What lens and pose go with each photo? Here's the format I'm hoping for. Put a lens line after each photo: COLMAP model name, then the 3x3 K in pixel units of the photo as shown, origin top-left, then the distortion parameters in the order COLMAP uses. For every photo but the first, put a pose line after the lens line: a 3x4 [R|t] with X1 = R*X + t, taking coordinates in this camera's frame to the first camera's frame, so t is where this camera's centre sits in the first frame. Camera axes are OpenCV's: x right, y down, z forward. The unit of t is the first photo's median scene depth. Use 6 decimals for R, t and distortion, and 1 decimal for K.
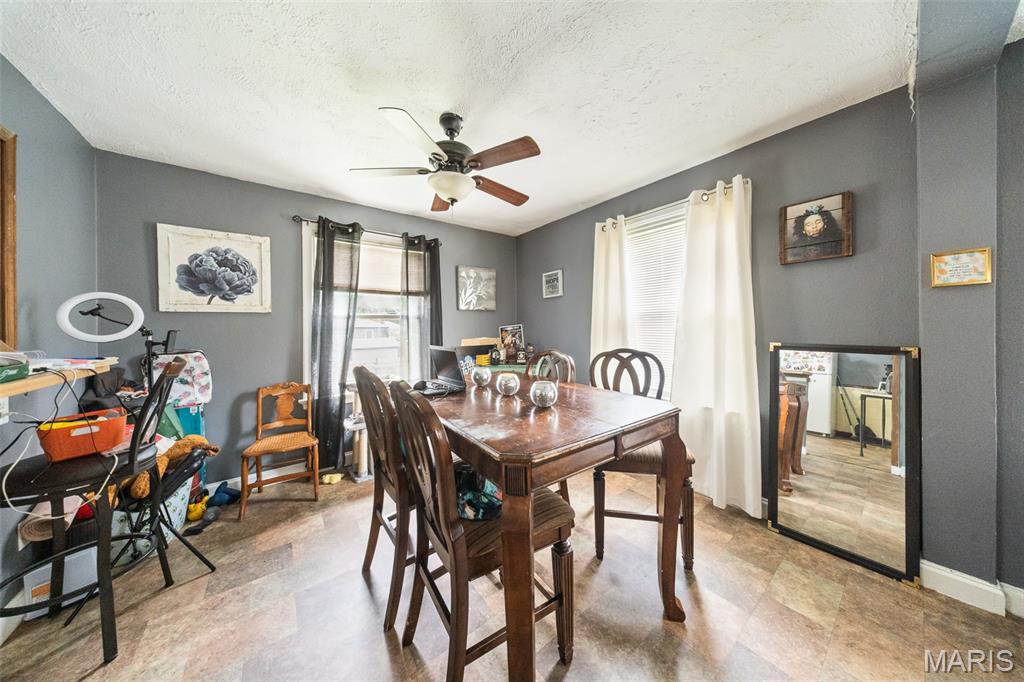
lens RADIAL K [[306.7, 0, 516.2], [0, 306.7, 324.7], [0, 0, 1]] dist [-0.000063, -0.000031]
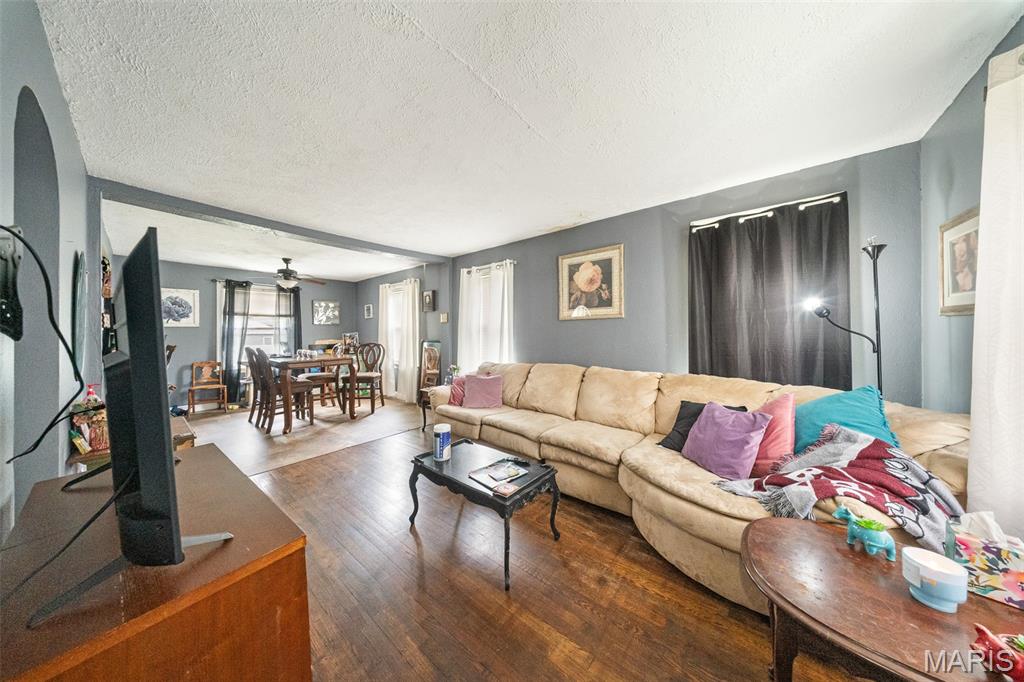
lens RADIAL K [[308.5, 0, 510.3], [0, 308.5, 331.2], [0, 0, 1]] dist [-0.000320, -0.000032]
pose [[0.975880, 0.004235, 0.218265, 0.723303], [-0.003721, 0.999989, -0.002770, -0.009859], [-0.218274, 0.001891, 0.975886, -1.359066]]
